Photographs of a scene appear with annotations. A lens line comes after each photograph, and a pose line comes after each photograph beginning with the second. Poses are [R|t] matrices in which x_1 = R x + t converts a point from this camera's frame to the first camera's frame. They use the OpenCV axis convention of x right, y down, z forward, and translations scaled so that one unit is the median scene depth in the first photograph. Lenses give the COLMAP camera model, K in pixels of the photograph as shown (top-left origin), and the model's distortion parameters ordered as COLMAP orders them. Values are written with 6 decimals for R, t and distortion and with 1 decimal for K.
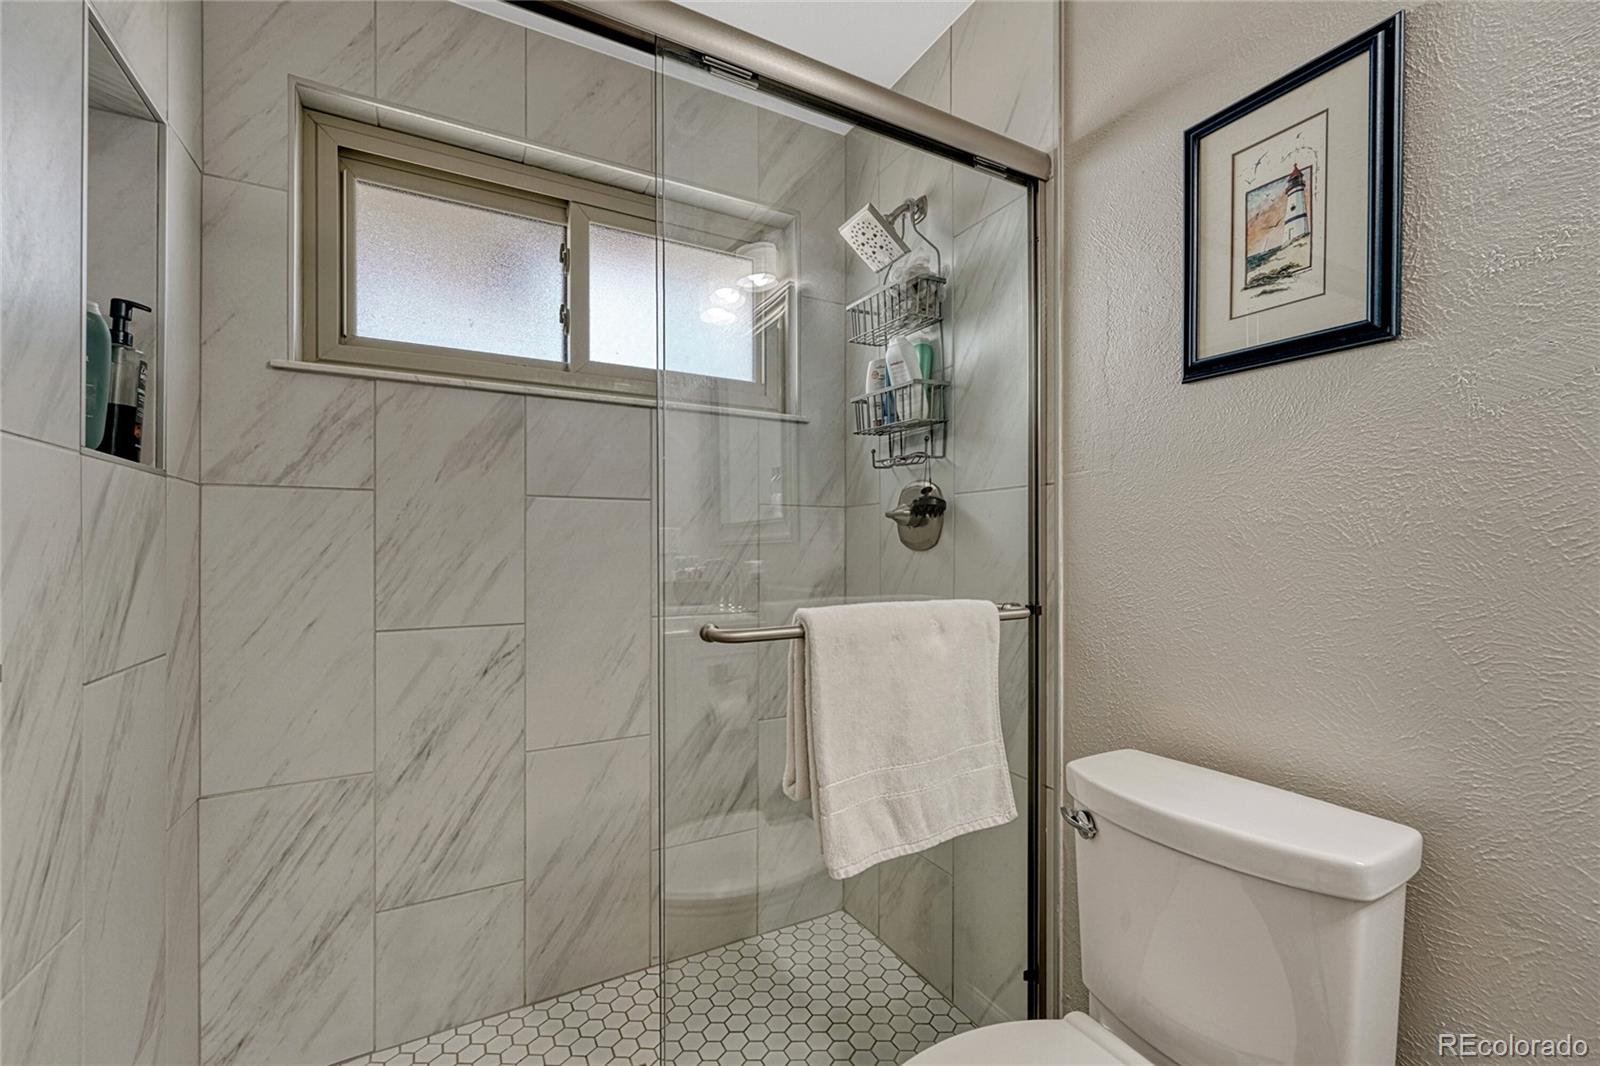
lens RADIAL K [[680.6, 0, 800.0], [0, 680.6, 533.0], [0, 0, 1]] dist [-0.001692, -0.000139]
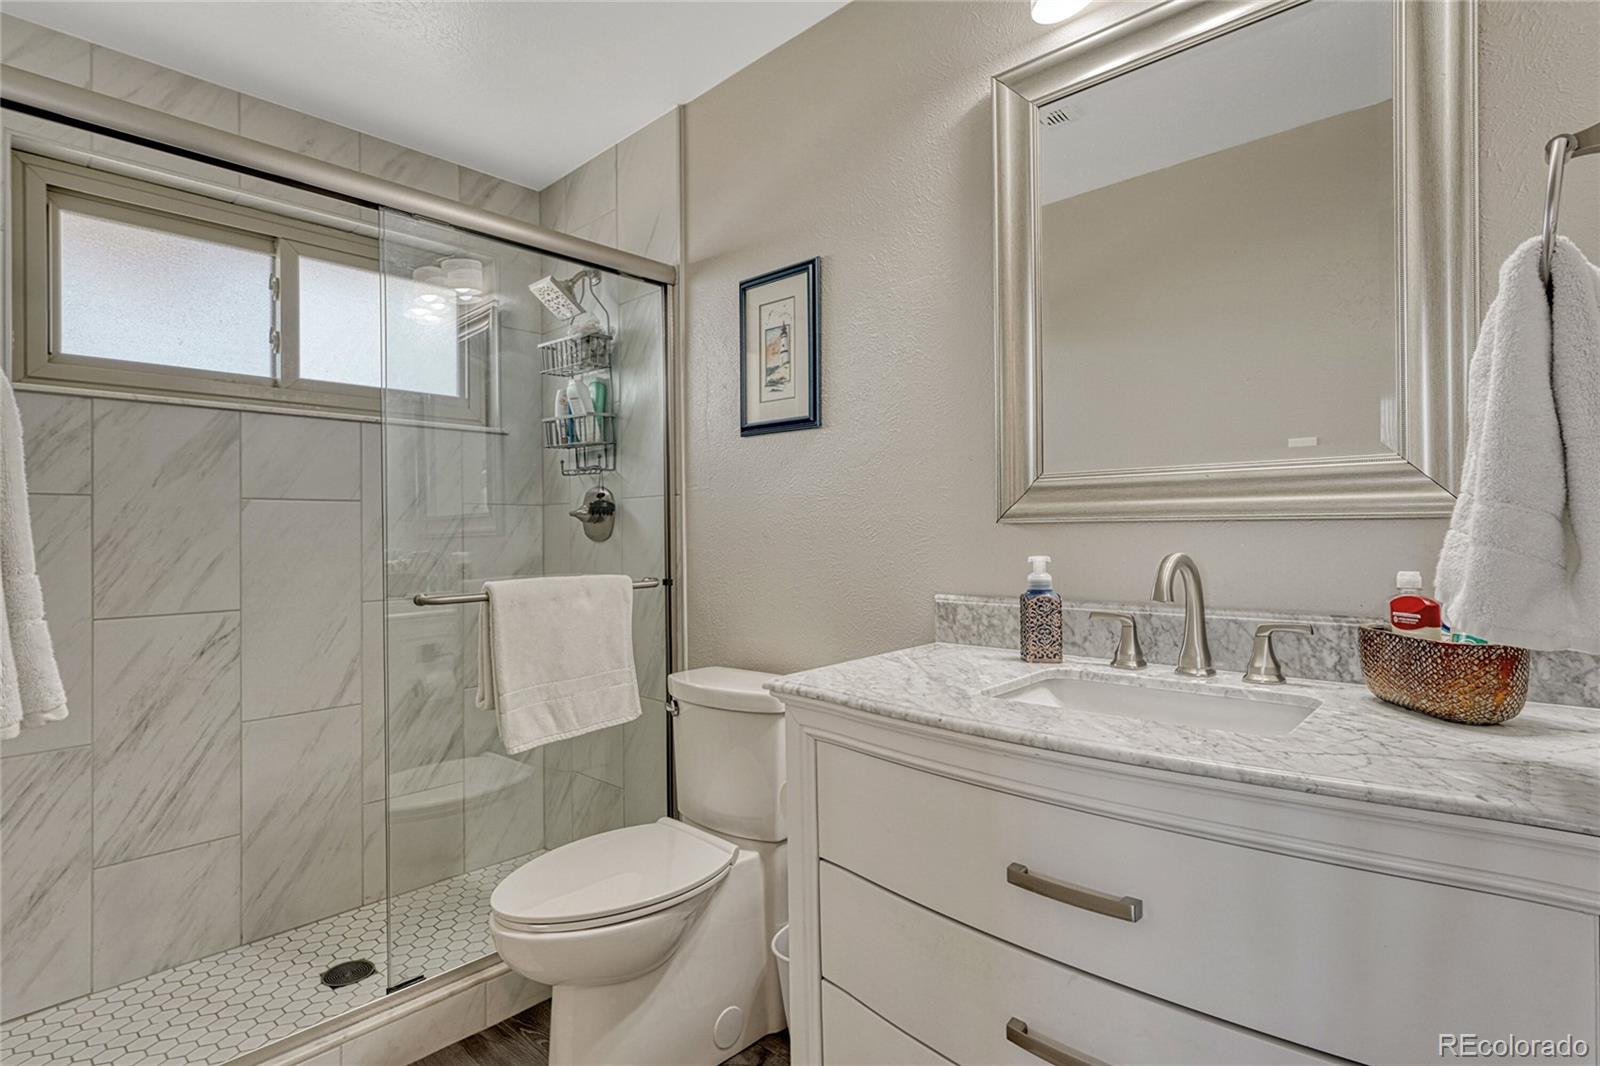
lens RADIAL K [[794.5, 0, 803.5], [0, 794.5, 522.9], [0, 0, 1]] dist [-0.010698, 0.008904]
pose [[0.945760, -0.005543, 0.324820, 0.062603], [0.004034, 0.999978, 0.005321, -0.017405], [-0.324842, -0.003722, 0.945761, -0.591218]]
